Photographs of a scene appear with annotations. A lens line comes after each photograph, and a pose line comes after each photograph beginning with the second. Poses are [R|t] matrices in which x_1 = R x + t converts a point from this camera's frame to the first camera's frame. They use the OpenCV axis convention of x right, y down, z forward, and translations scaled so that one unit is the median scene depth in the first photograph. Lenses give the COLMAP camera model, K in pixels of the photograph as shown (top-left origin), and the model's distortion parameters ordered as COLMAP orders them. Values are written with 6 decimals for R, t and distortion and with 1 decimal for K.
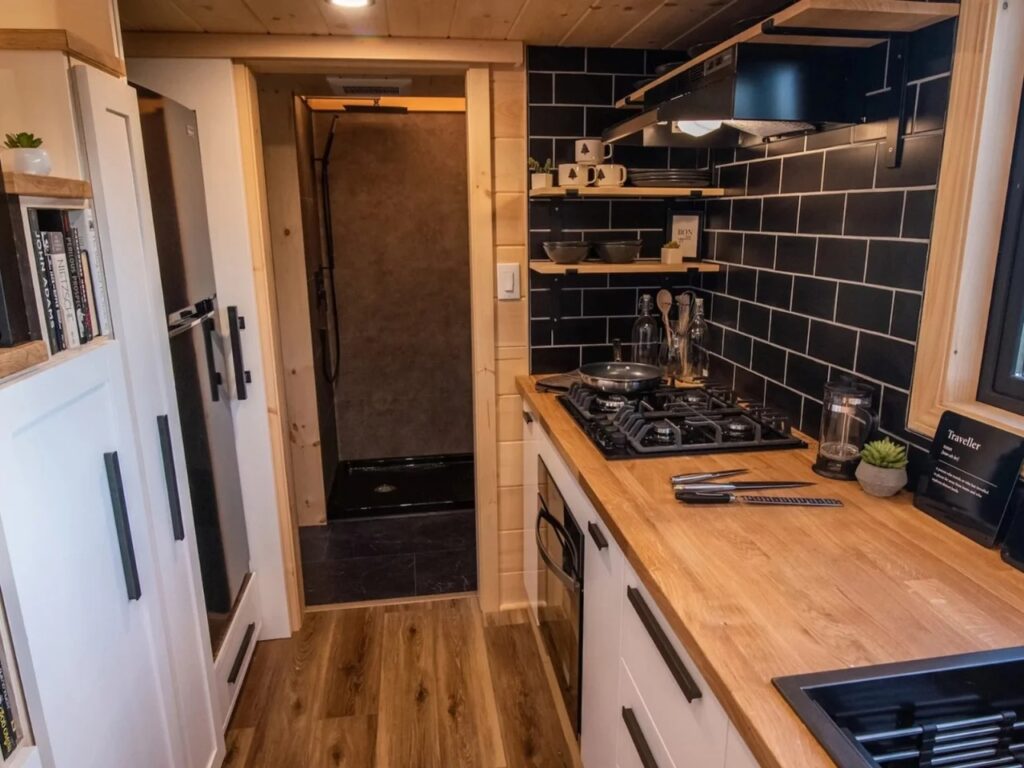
lens RADIAL K [[700.0, 0, 529.2], [0, 700.0, 388.8], [0, 0, 1]] dist [-0.009505, -0.005357]
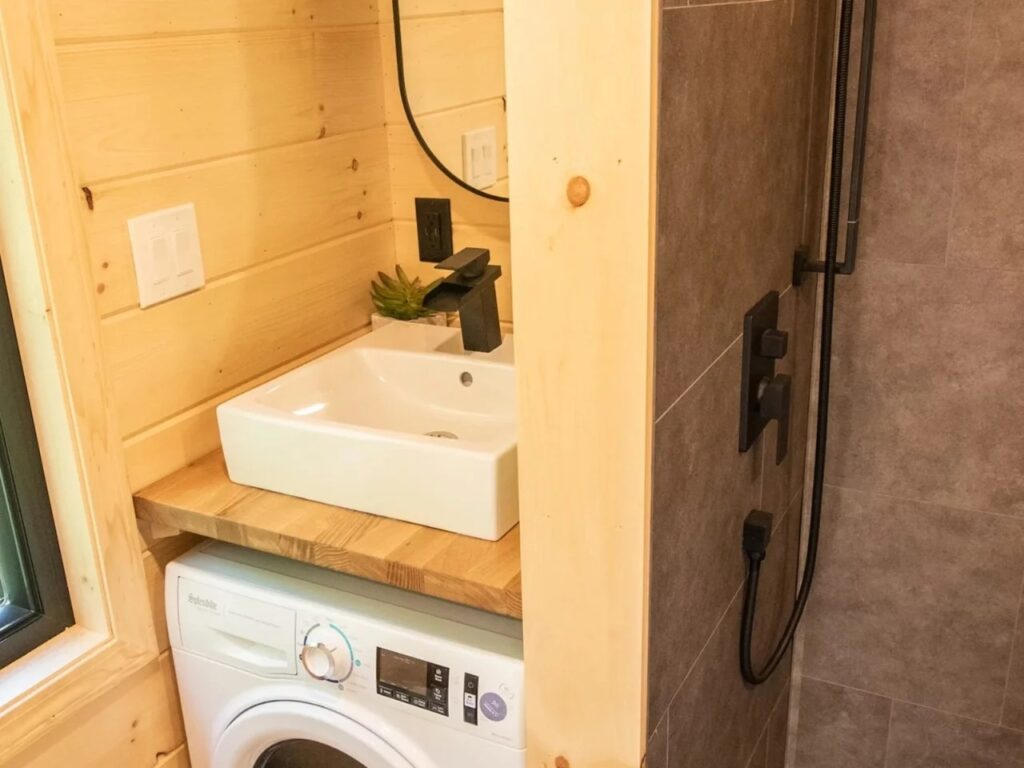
lens RADIAL K [[1041.8, 0, 512.0], [0, 1041.8, 384.0], [0, 0, 1]] dist [-0.010527, 0.007105]
pose [[0.796251, 0.192317, -0.573584, -0.262595], [-0.123422, 0.979826, 0.157191, -0.302916], [0.592243, -0.054371, 0.803923, 1.060183]]
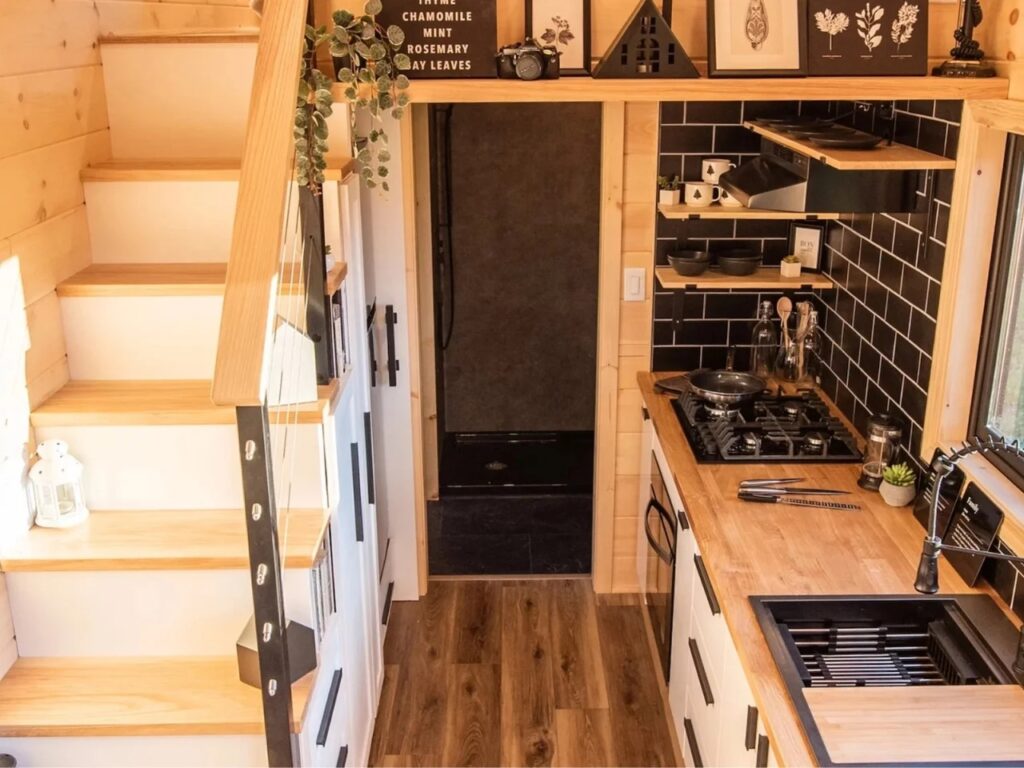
lens RADIAL K [[1107.2, 0, 536.6], [0, 1107.2, 381.8], [0, 0, 1]] dist [-0.001260, 0.003884]
pose [[0.990005, 0.052468, -0.130906, 0.056295], [-0.043334, 0.996486, 0.071675, -0.133195], [0.134206, -0.065286, 0.988800, -0.761891]]
